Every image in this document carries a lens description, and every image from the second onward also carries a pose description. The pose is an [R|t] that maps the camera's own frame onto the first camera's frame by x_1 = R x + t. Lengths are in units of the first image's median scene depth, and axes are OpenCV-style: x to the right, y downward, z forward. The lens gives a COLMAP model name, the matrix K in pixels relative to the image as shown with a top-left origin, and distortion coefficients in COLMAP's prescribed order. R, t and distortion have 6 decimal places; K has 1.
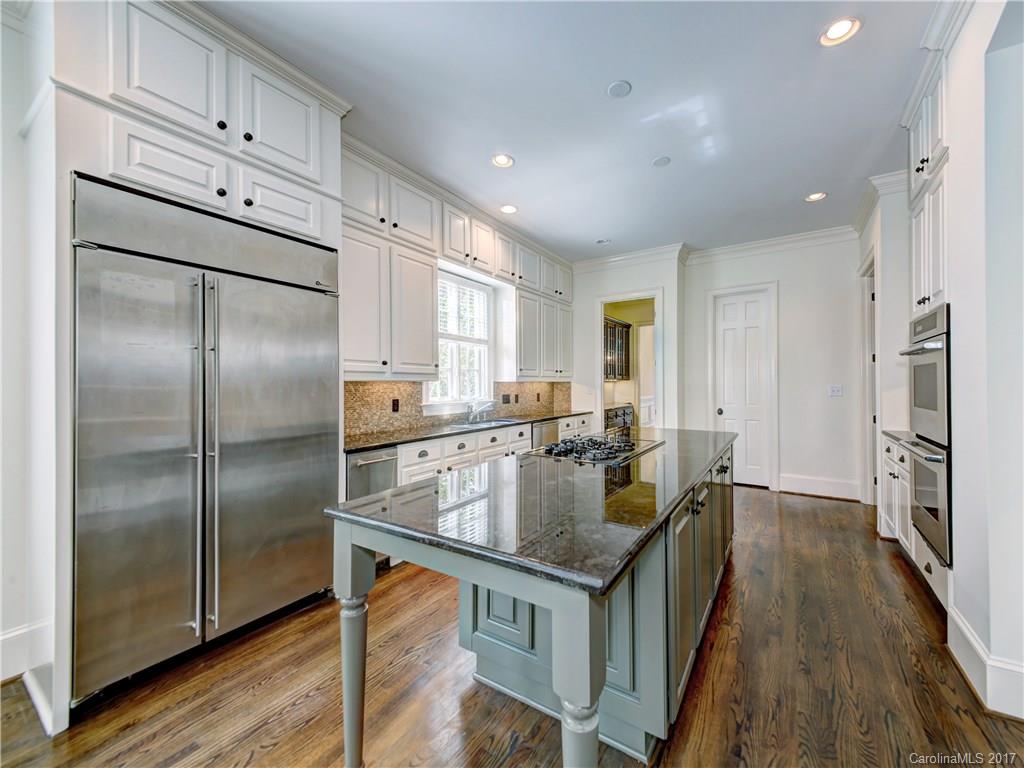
lens RADIAL K [[399.5, 0, 514.0], [0, 399.5, 383.8], [0, 0, 1]] dist [0.012669, -0.001600]
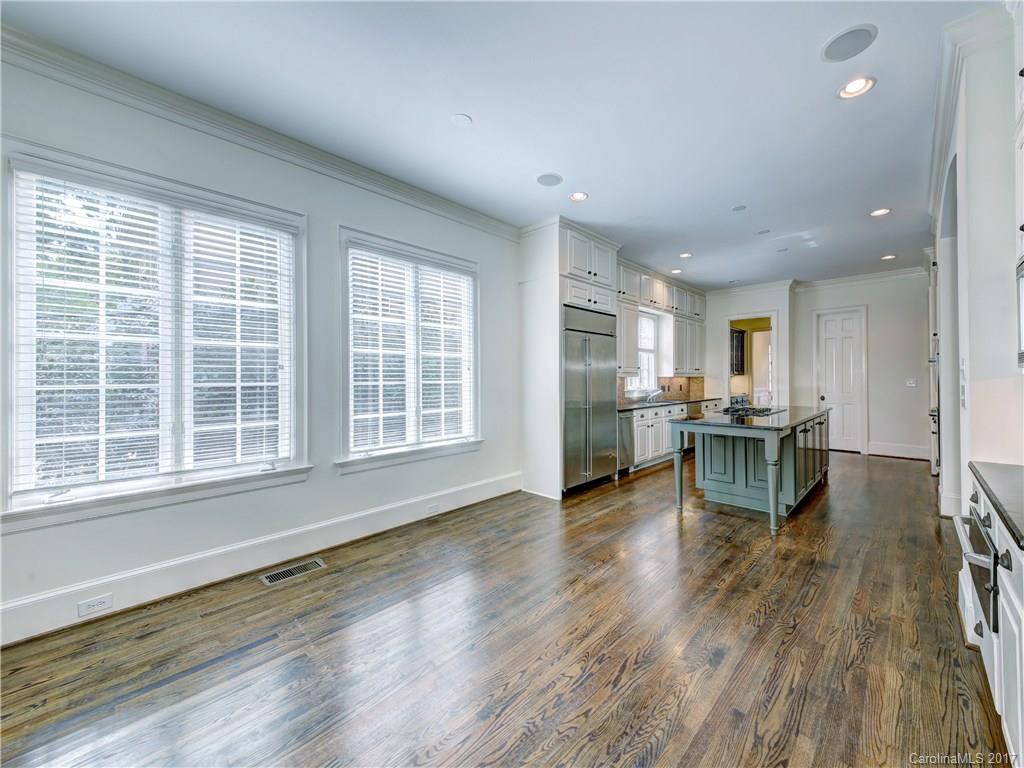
lens RADIAL K [[399.5, 0, 532.8], [0, 399.5, 381.3], [0, 0, 1]] dist [0.012669, -0.001600]
pose [[0.986870, -0.002072, -0.161505, -0.282449], [0.003396, 0.999963, 0.007917, -0.002395], [0.161483, -0.008362, 0.986840, -0.606341]]
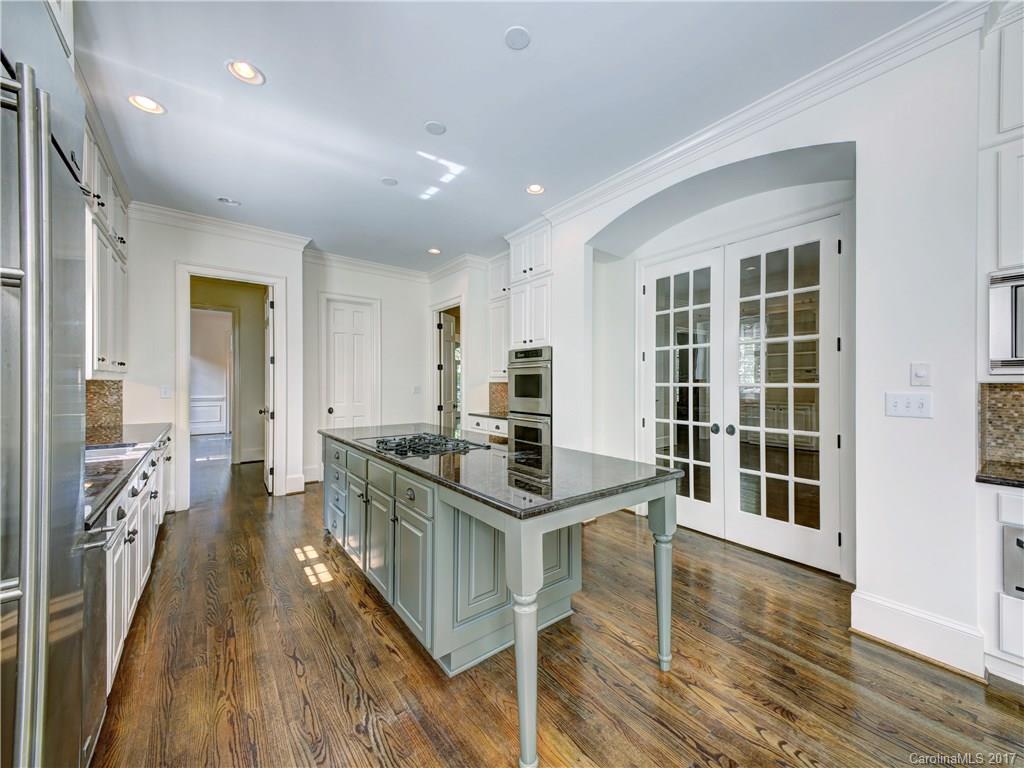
lens RADIAL K [[399.5, 0, 531.8], [0, 399.5, 391.5], [0, 0, 1]] dist [0.012669, -0.001600]
pose [[0.295028, -0.009710, 0.955439, -0.390481], [-0.009934, 0.999863, 0.013228, 0.003349], [-0.955437, -0.013394, 0.294891, 0.205088]]
